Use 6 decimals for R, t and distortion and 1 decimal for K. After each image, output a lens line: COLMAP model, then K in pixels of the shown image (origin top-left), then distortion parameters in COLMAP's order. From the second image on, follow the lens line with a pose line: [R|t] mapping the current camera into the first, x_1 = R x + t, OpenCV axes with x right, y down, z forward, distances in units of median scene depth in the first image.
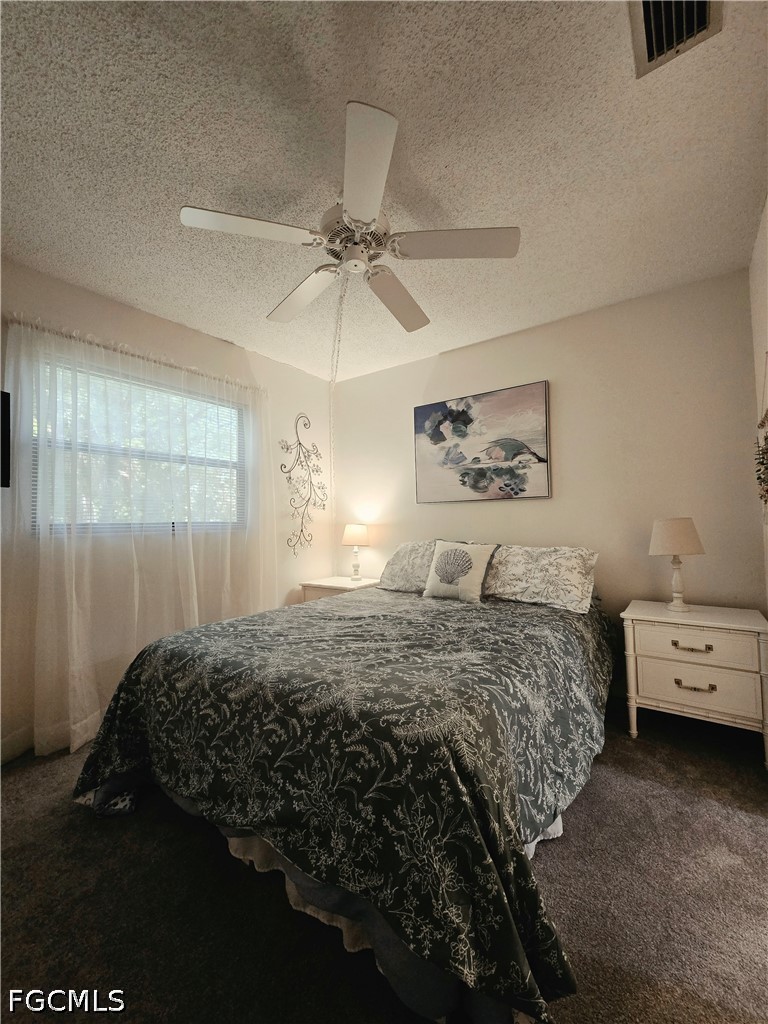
lens RADIAL K [[419.8, 0, 428.6], [0, 419.8, 503.0], [0, 0, 1]] dist [0.001585, -0.001648]
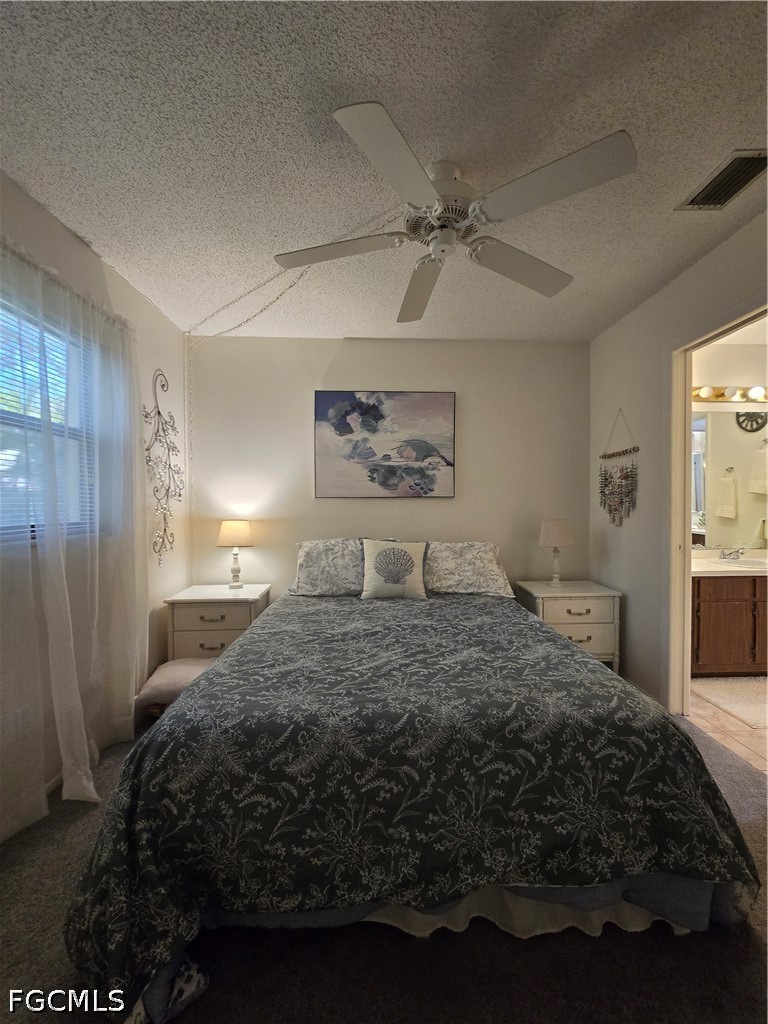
lens RADIAL K [[419.8, 0, 388.9], [0, 419.8, 502.0], [0, 0, 1]] dist [0.001585, -0.001648]
pose [[0.797134, 0.015393, 0.603606, -0.543657], [-0.042956, 0.998588, 0.031263, -0.030199], [-0.602272, -0.050849, 0.796670, 0.213852]]
